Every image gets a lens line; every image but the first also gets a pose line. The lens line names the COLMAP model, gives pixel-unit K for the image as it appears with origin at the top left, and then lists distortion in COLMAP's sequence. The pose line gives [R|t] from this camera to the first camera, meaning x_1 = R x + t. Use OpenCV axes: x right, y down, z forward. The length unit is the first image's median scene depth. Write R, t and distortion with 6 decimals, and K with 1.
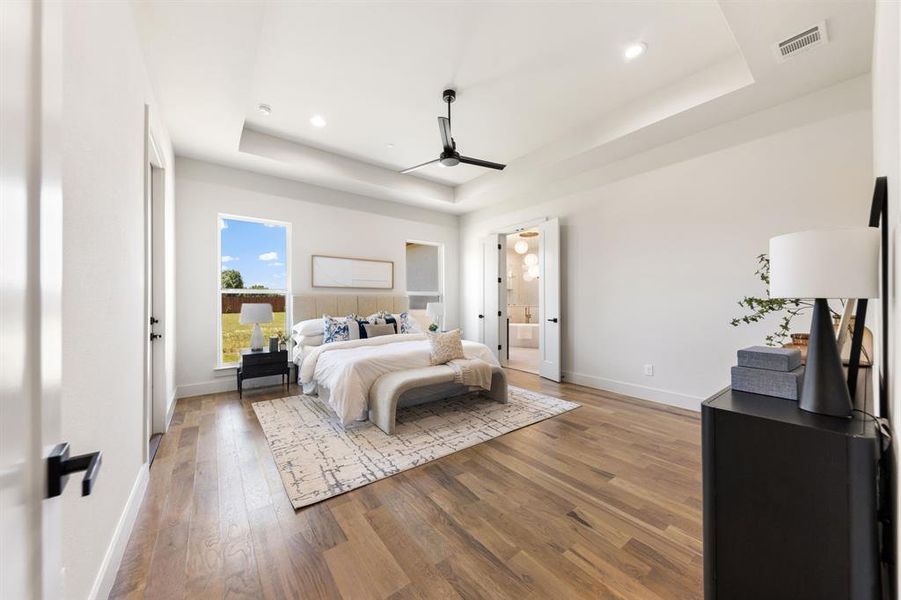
lens RADIAL K [[318.8, 0, 450.9], [0, 318.8, 302.9], [0, 0, 1]] dist [0.002152, -0.000591]
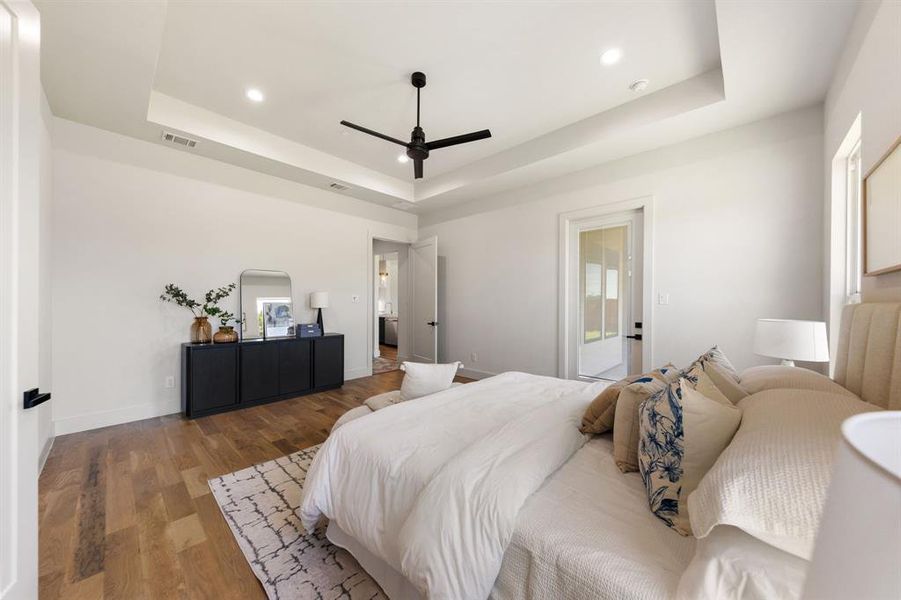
lens RADIAL K [[318.8, 0, 449.8], [0, 318.8, 303.6], [0, 0, 1]] dist [0.002152, -0.000591]
pose [[-0.985477, -0.006910, -0.169670, 0.066602], [-0.005944, 0.999963, -0.006204, -0.029855], [0.169707, -0.005106, -0.985481, 2.115758]]
